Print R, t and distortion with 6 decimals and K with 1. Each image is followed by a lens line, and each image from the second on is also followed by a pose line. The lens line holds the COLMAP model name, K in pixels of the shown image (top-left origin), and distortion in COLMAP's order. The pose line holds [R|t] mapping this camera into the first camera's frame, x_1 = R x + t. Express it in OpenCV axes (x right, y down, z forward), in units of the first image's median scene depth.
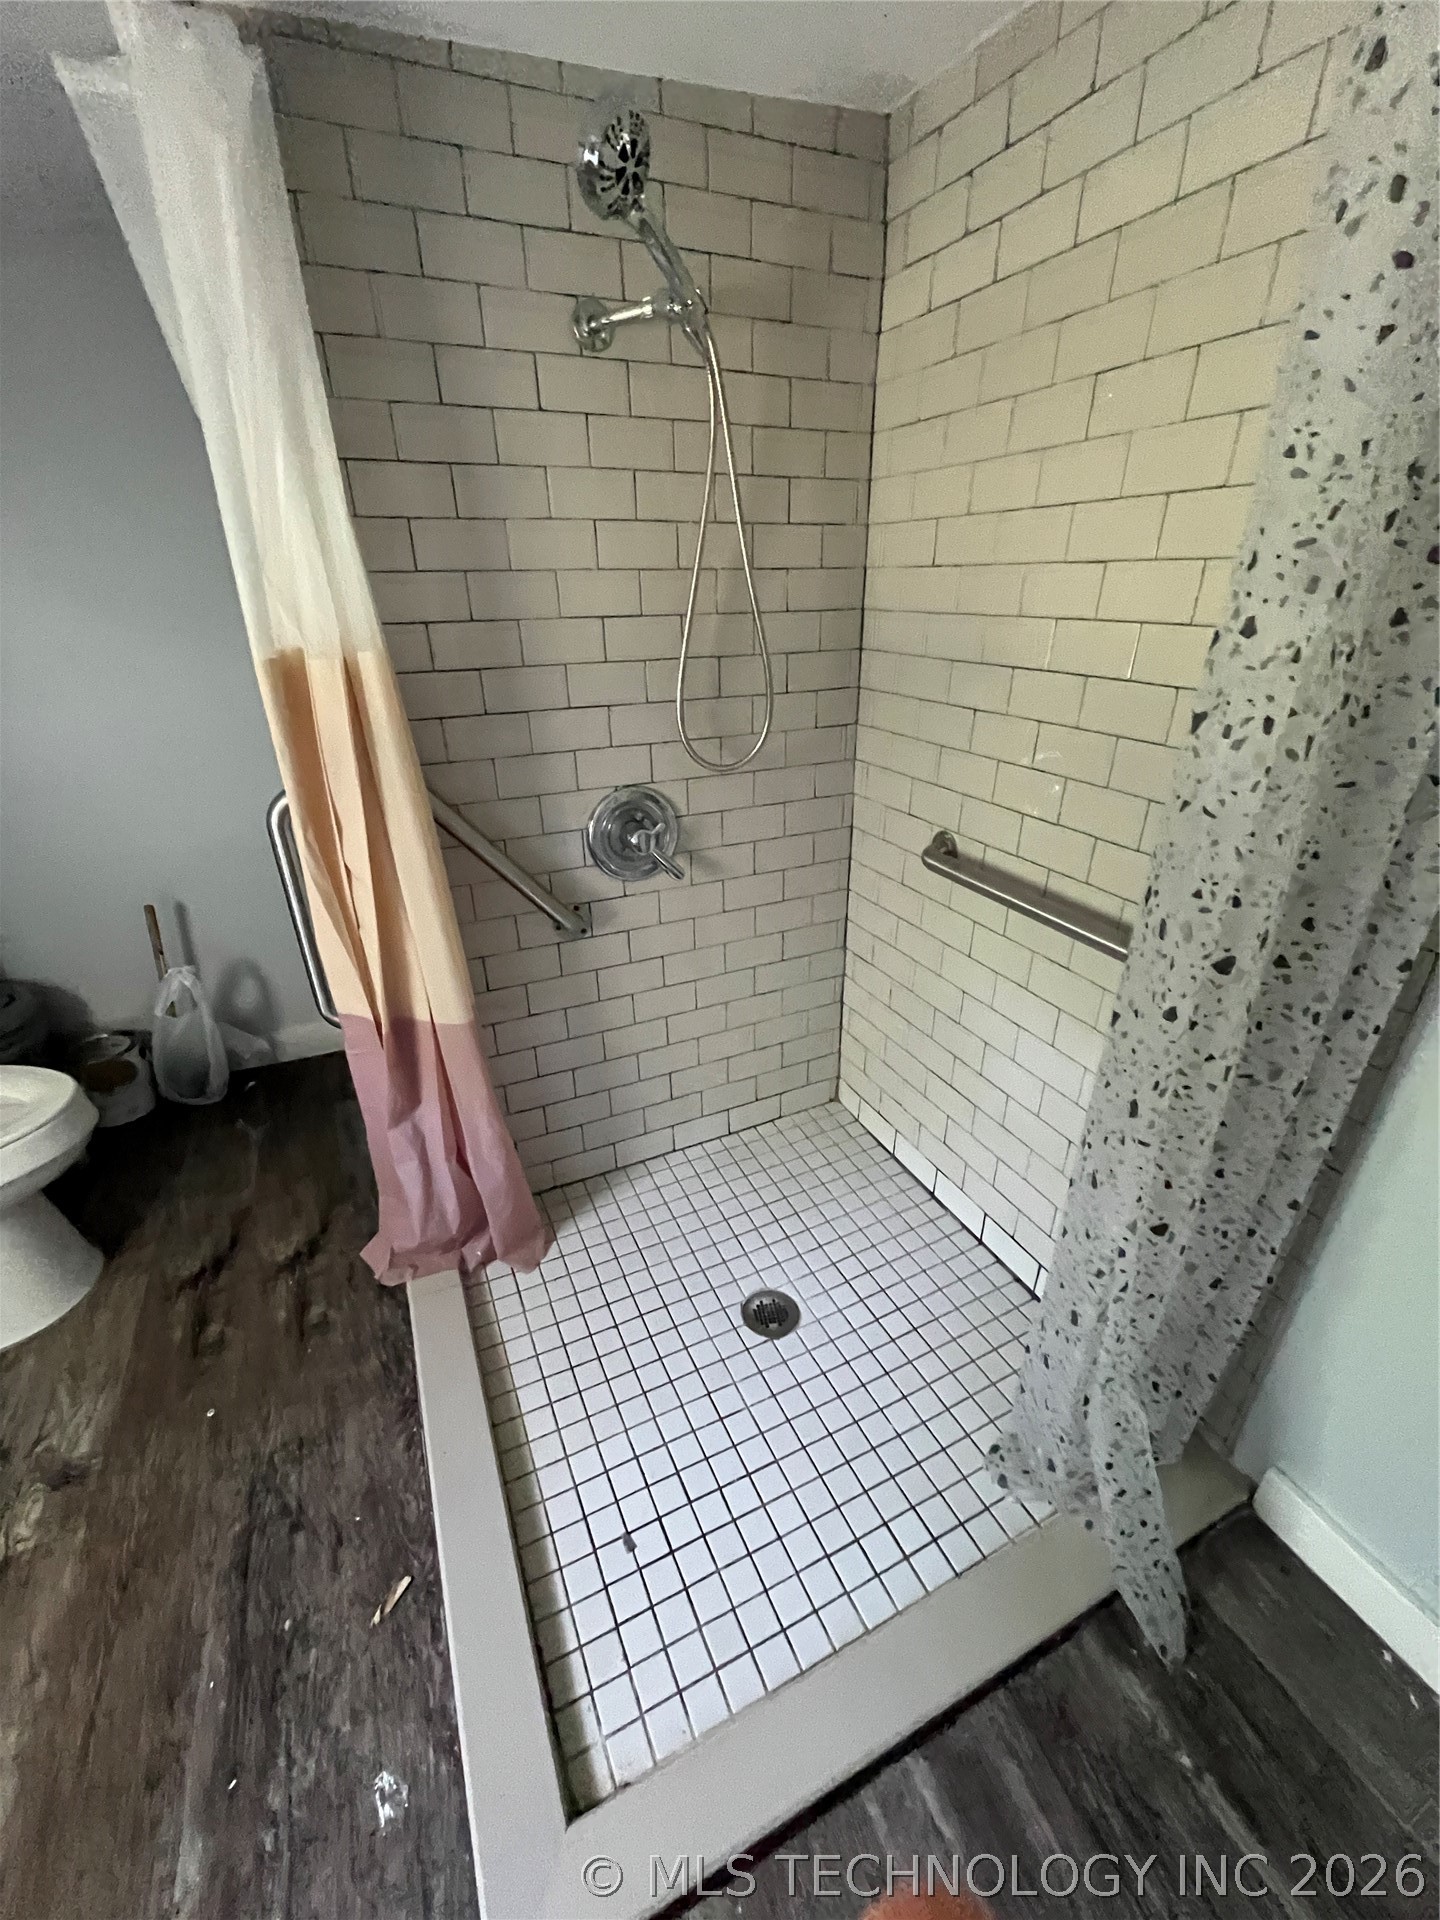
lens RADIAL K [[773.8, 0, 718.5], [0, 773.8, 958.2], [0, 0, 1]] dist [-0.001602, 0.000206]
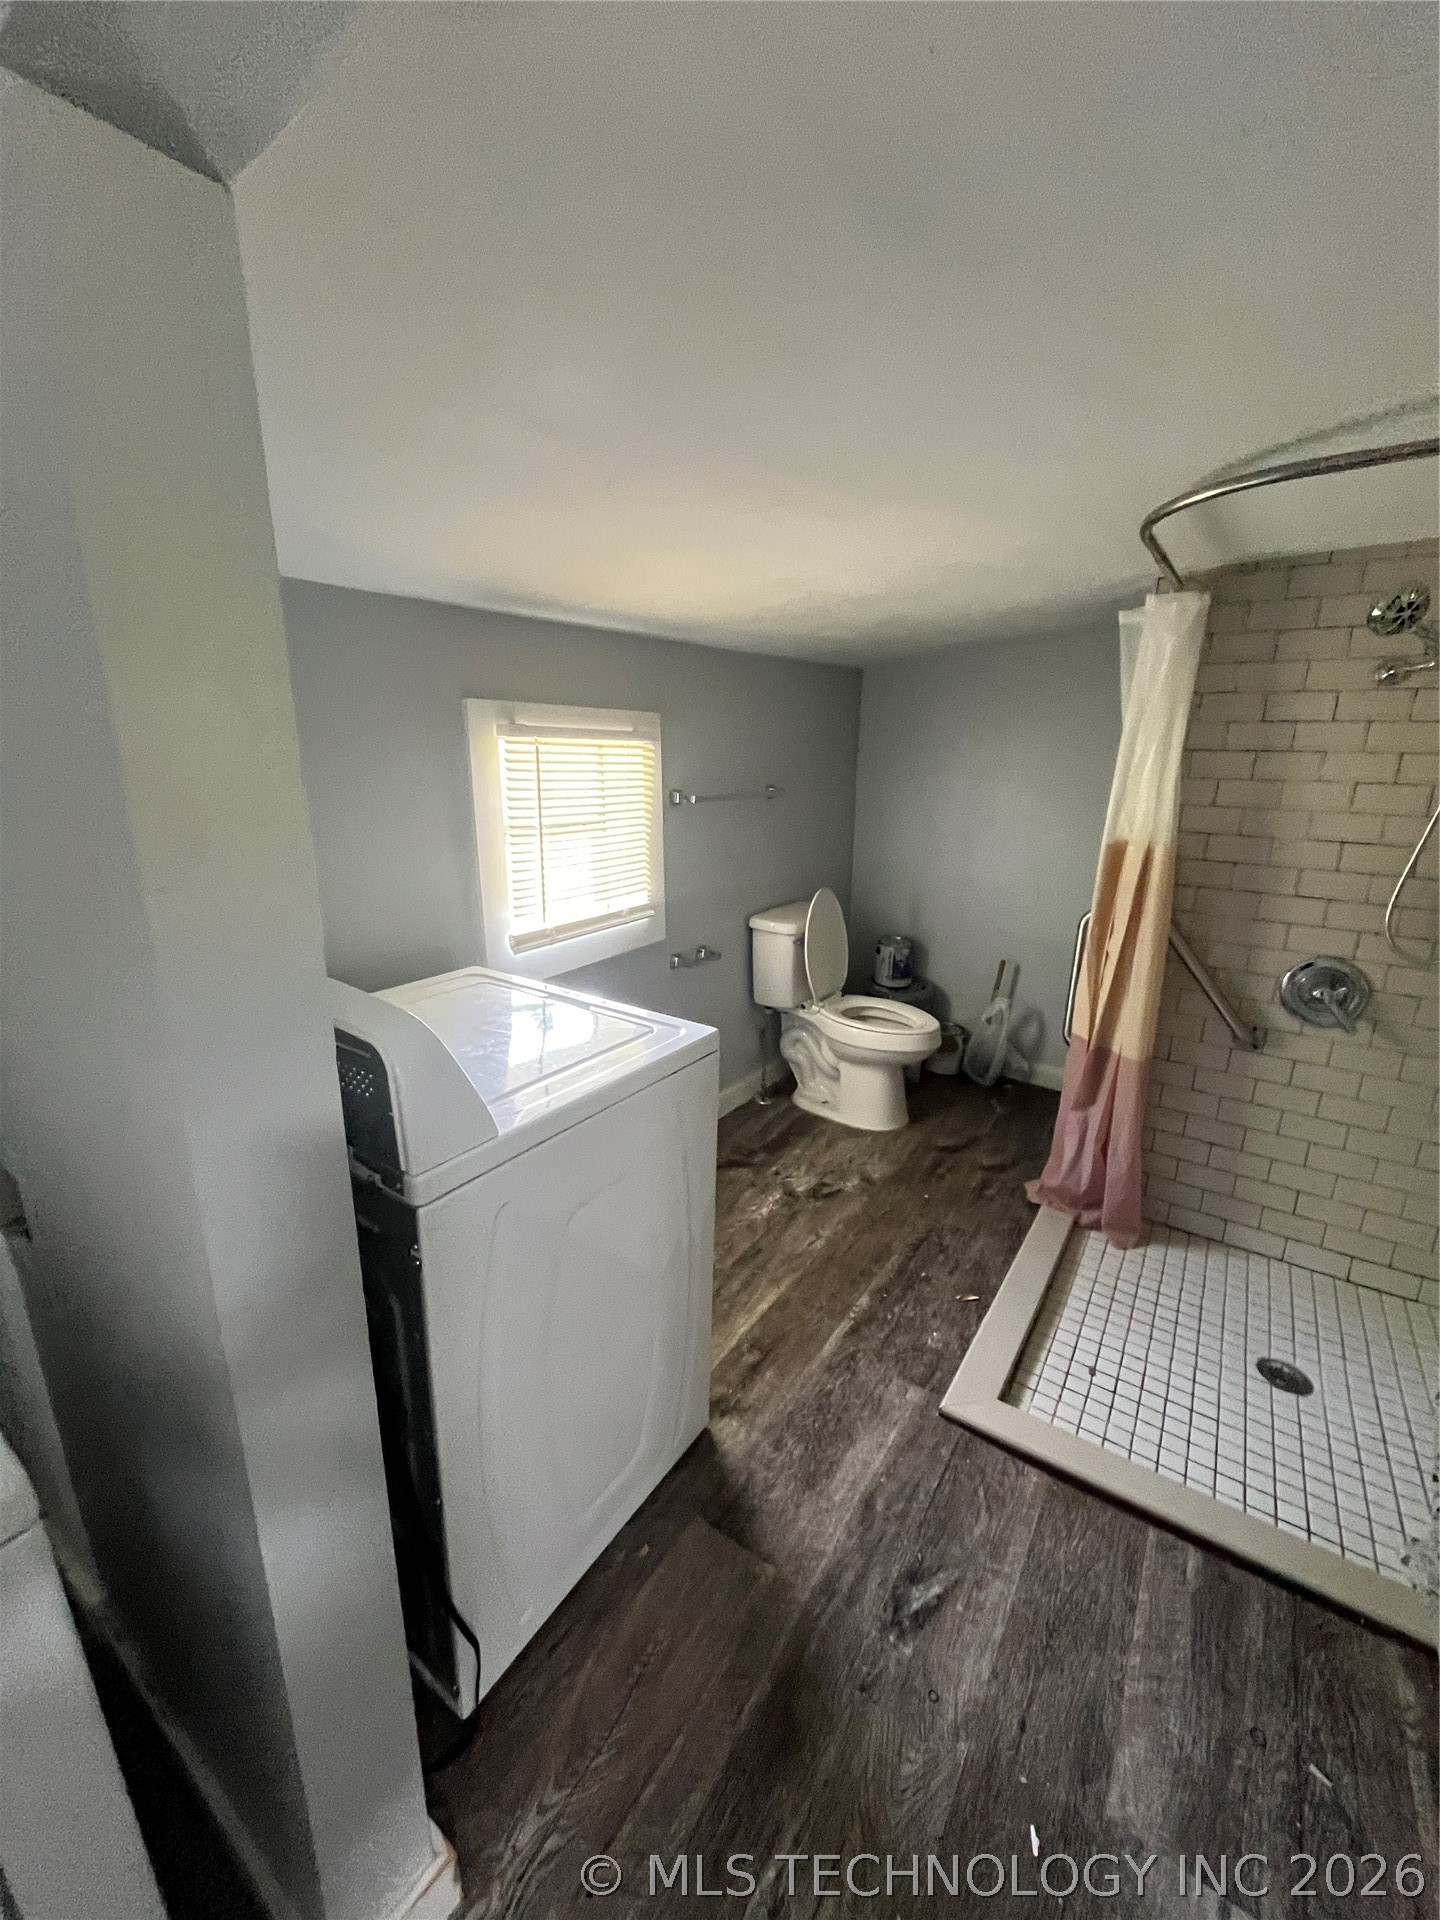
lens RADIAL K [[773.8, 0, 718.5], [0, 773.8, 958.2], [0, 0, 1]] dist [-0.001602, 0.000206]
pose [[0.513766, 0.243002, -0.822797, 0.468174], [-0.399708, 0.916401, 0.021064, 0.187392], [0.759130, 0.318056, 0.567945, -0.612962]]
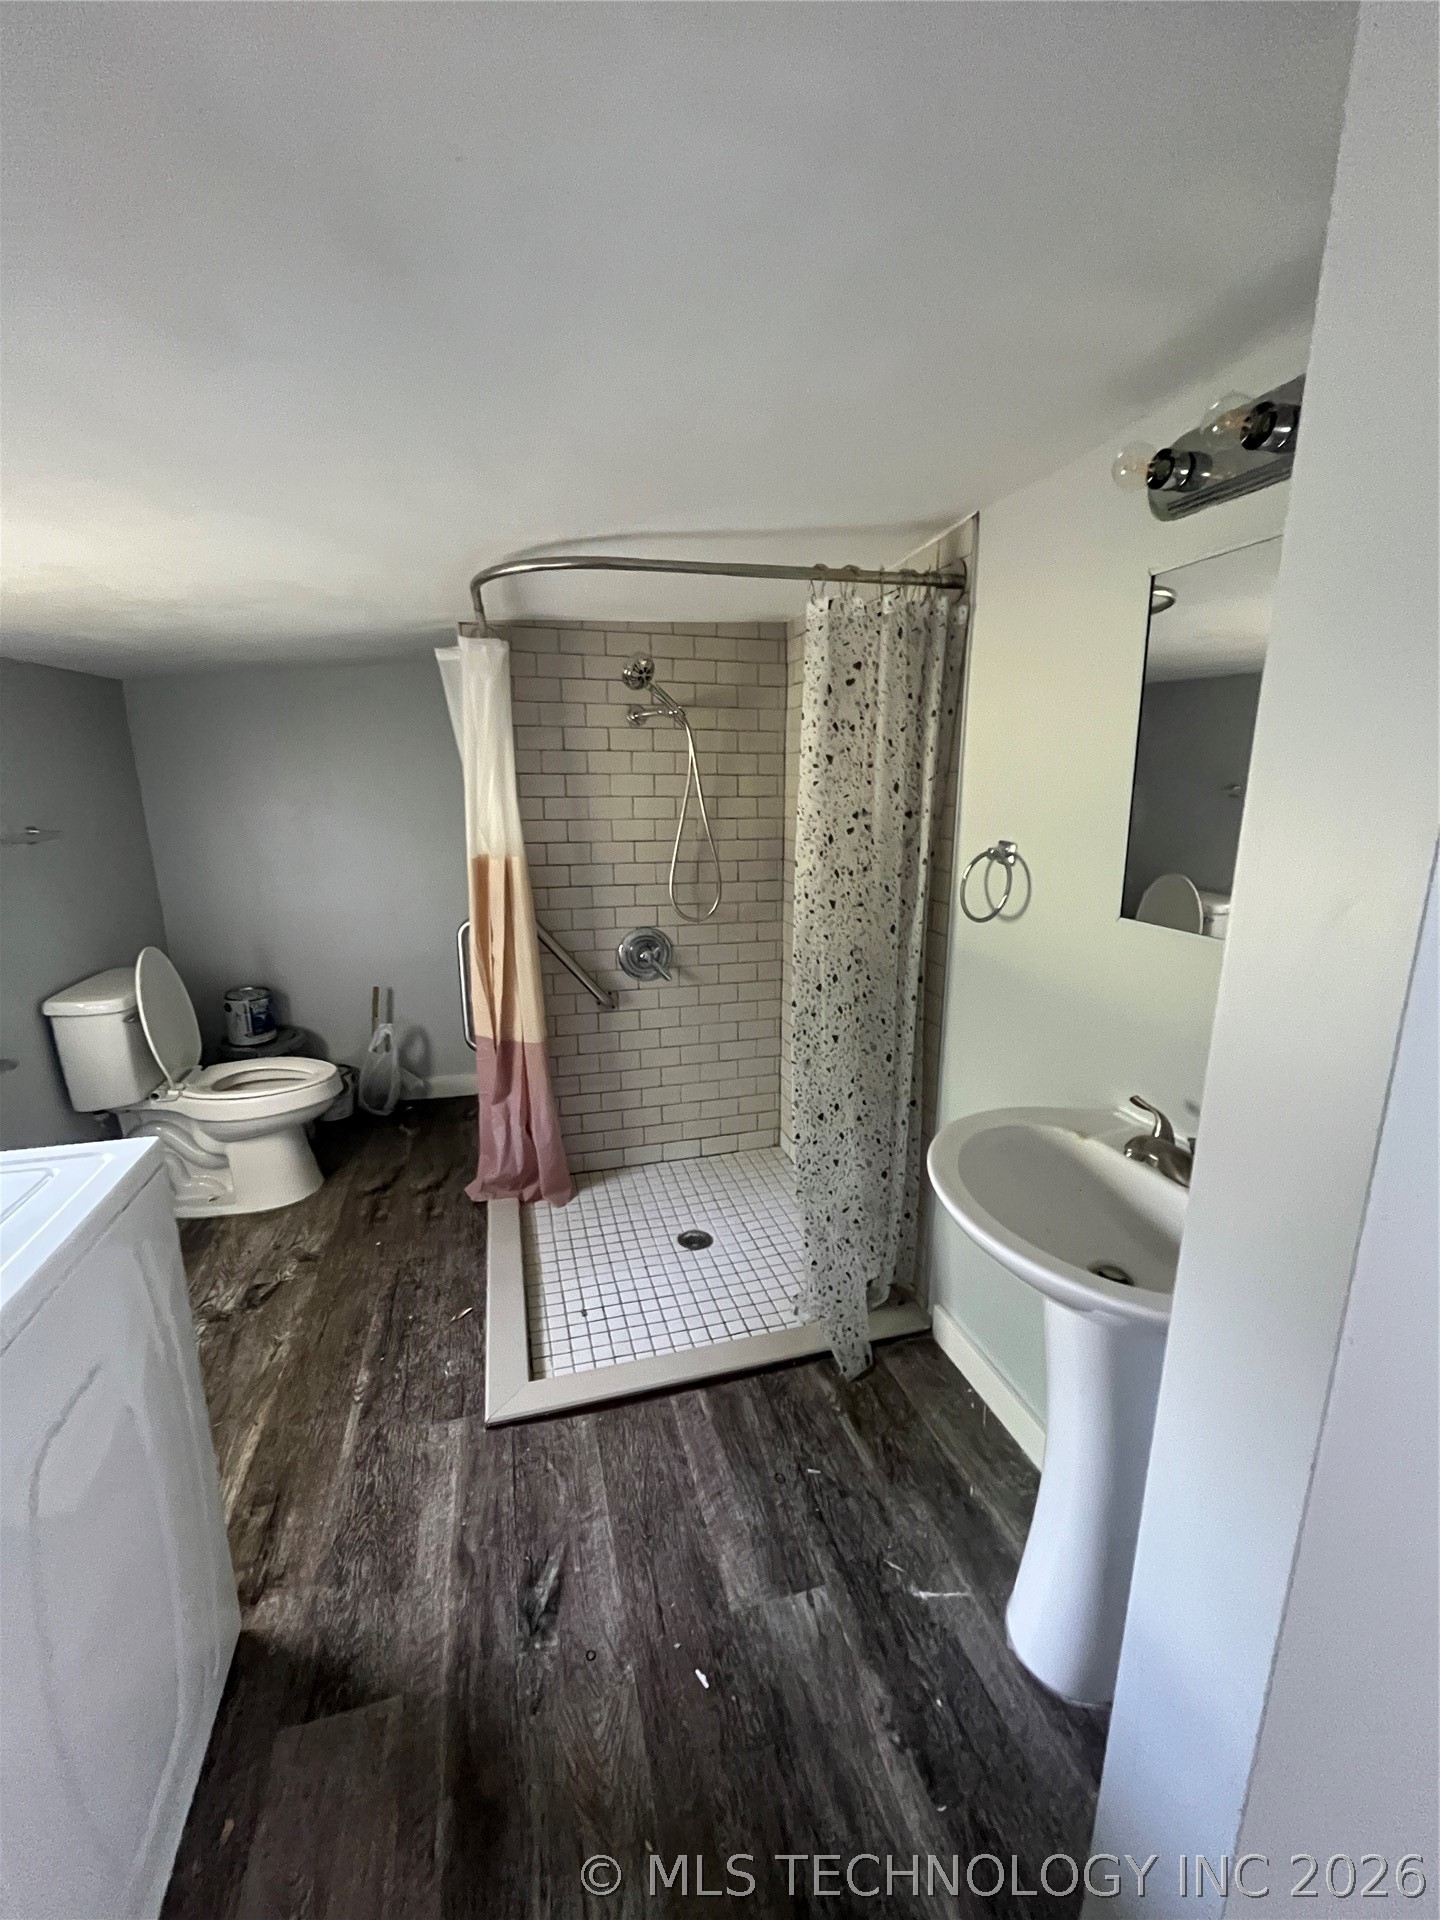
lens RADIAL K [[773.8, 0, 718.5], [0, 773.8, 958.2], [0, 0, 1]] dist [-0.001602, 0.000206]
pose [[0.988079, 0.046791, -0.146663, 0.337679], [-0.078891, 0.971990, -0.221387, 0.243662], [0.132196, 0.230318, 0.964094, -0.732893]]
